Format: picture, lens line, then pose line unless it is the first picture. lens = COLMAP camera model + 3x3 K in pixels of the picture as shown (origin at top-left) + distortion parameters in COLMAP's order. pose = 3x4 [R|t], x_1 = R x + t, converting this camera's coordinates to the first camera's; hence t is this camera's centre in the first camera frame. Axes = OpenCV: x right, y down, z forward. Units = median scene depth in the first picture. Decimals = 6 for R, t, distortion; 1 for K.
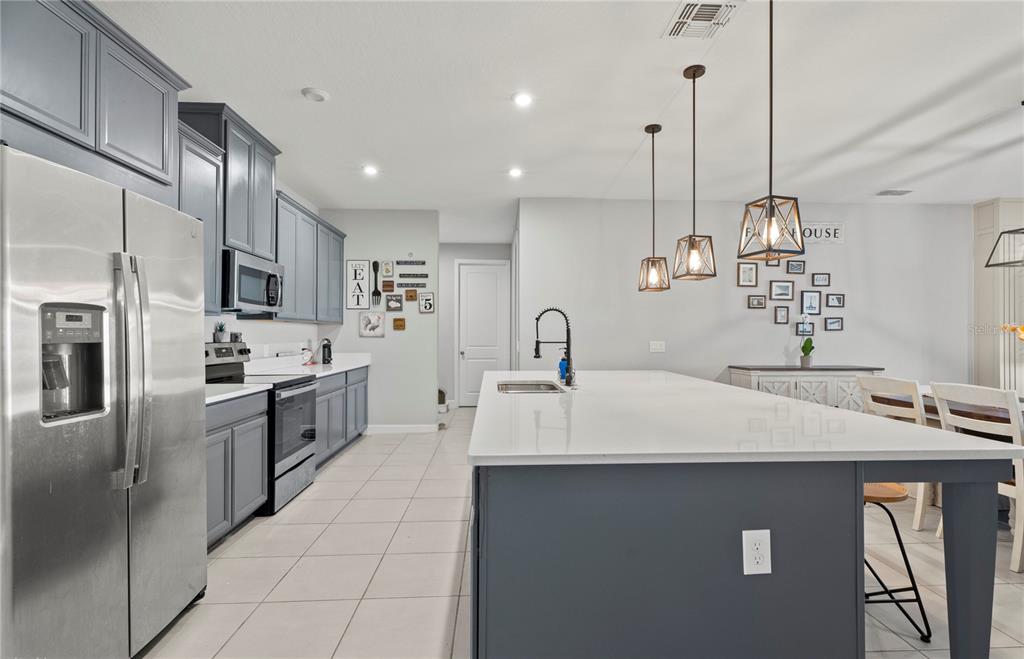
lens RADIAL K [[467.6, 0, 512.1], [0, 467.6, 337.1], [0, 0, 1]] dist [0.001775, 0.000221]
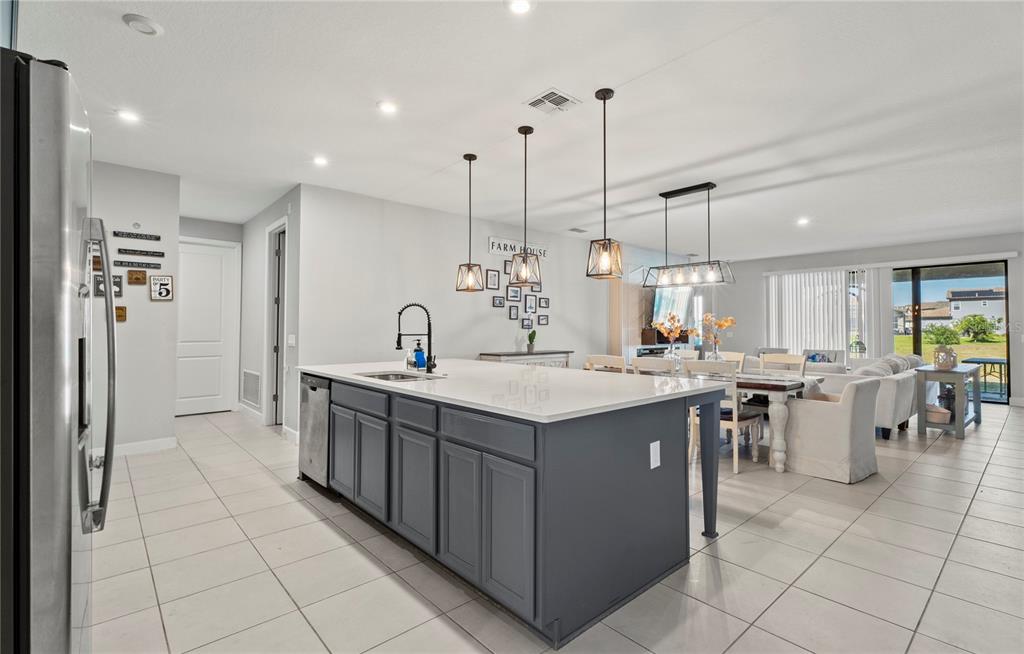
lens RADIAL K [[467.6, 0, 513.4], [0, 467.6, 323.1], [0, 0, 1]] dist [0.001775, 0.000221]
pose [[0.780398, 0.006452, 0.625249, -0.230440], [0.003073, 0.999895, -0.014153, -0.000040], [-0.625275, 0.012967, 0.780297, -0.004510]]
